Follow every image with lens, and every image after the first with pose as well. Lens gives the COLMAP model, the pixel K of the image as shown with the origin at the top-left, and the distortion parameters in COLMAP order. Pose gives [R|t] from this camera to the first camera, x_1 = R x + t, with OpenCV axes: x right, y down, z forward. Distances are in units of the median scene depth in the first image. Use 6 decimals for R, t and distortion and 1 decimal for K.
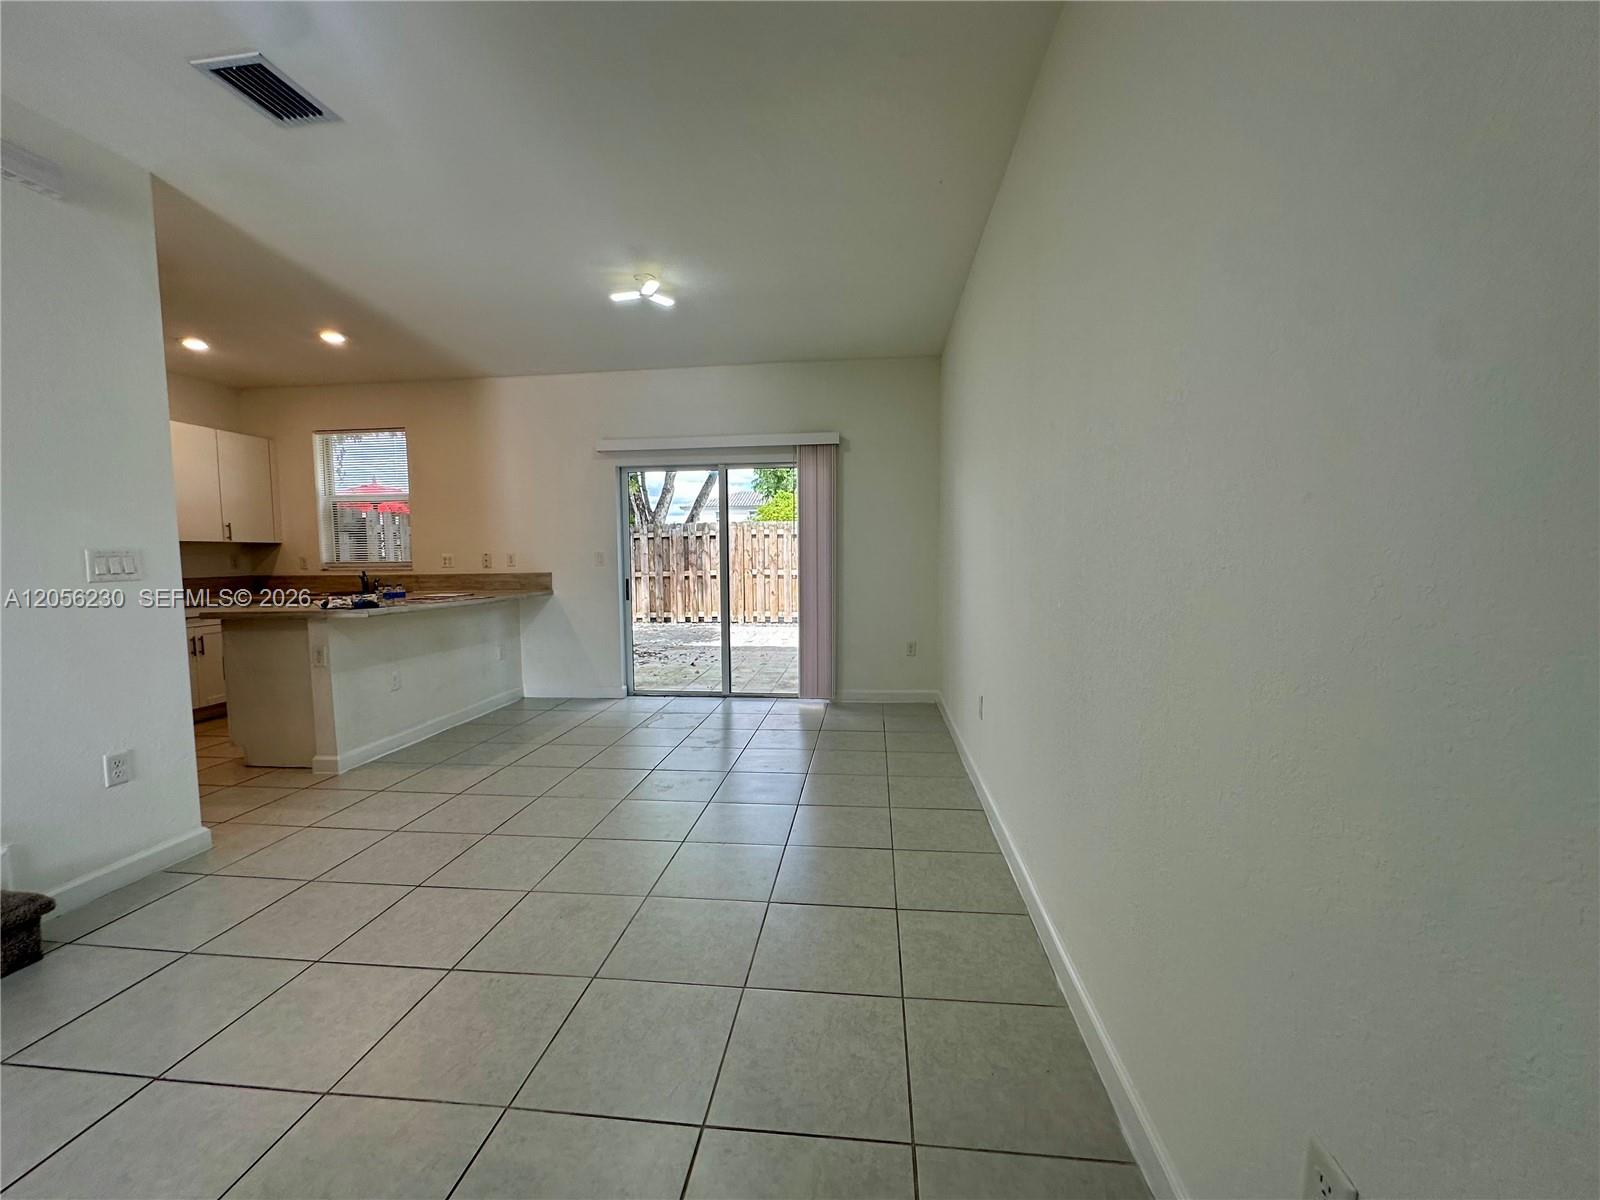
lens RADIAL K [[643.8, 0, 797.8], [0, 643.8, 602.5], [0, 0, 1]] dist [-0.000816, 0.000191]
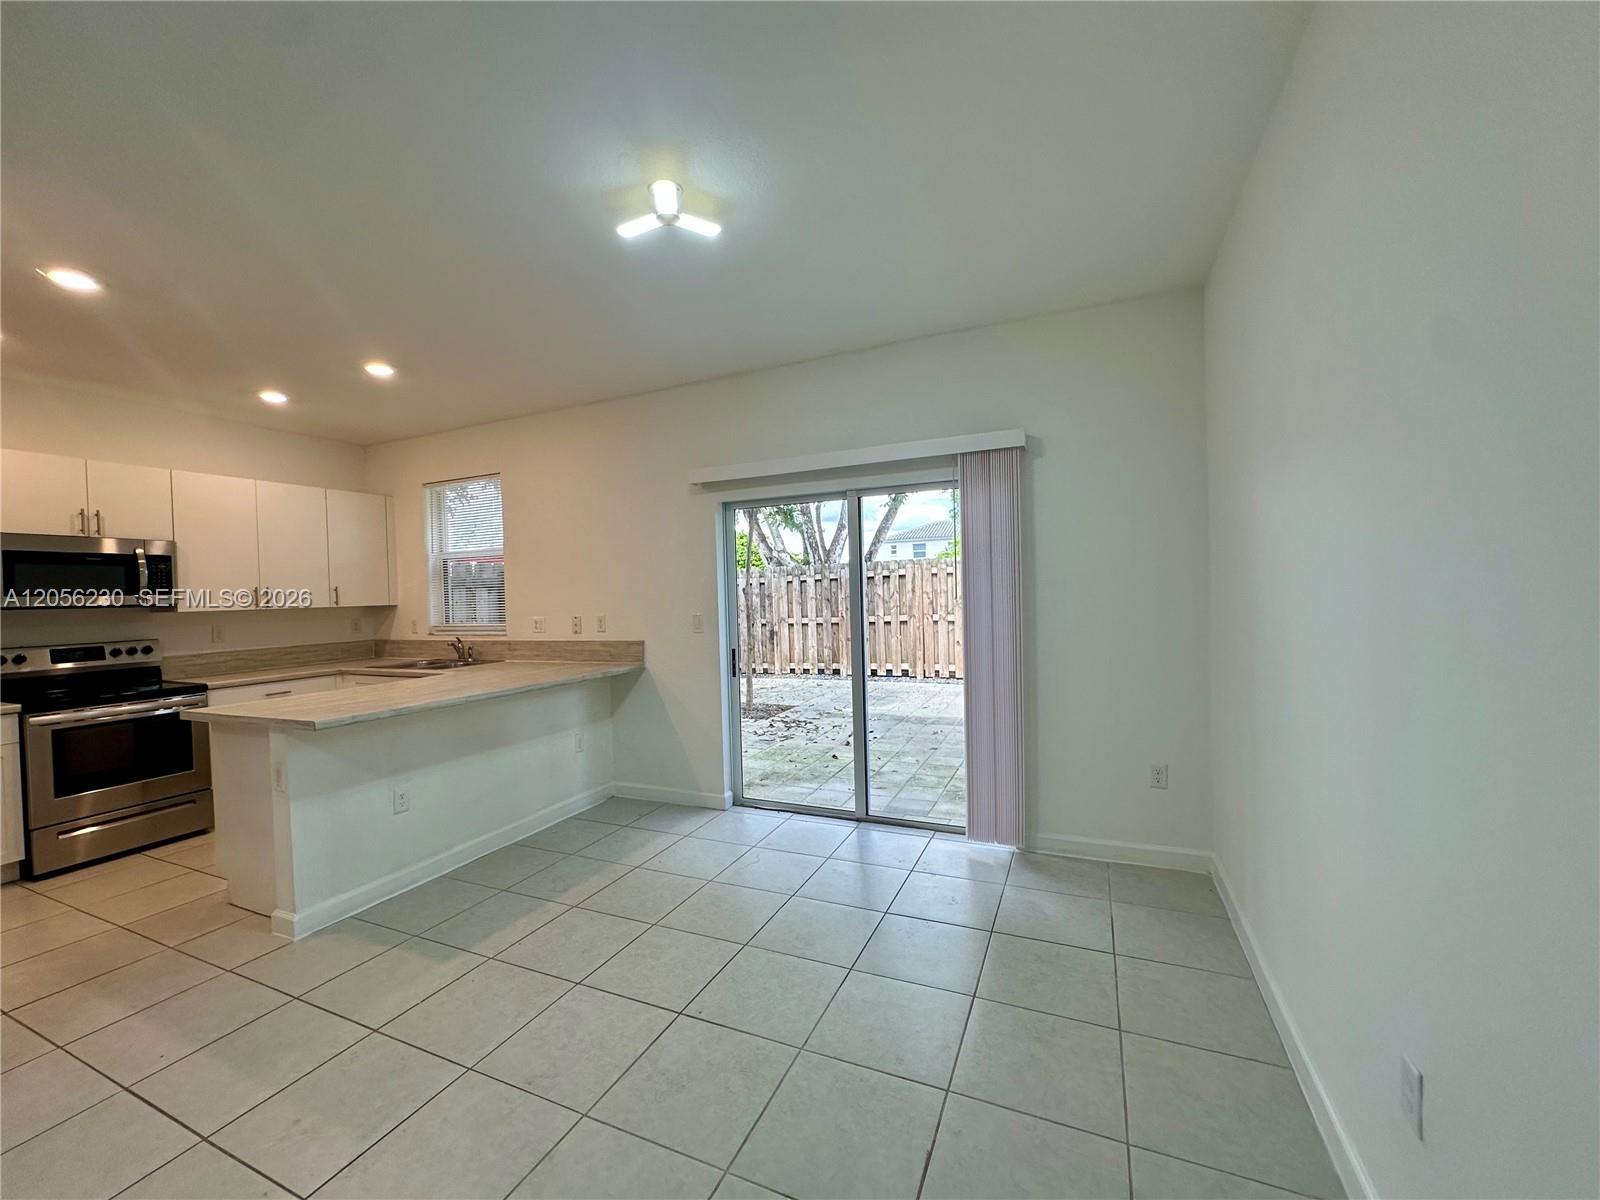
lens RADIAL K [[643.8, 0, 797.8], [0, 643.8, 602.5], [0, 0, 1]] dist [-0.000816, 0.000191]
pose [[0.952234, -0.011753, -0.305143, 0.037858], [-0.003161, 0.998826, -0.048338, -0.053867], [0.305352, 0.046994, 0.951079, 0.296253]]
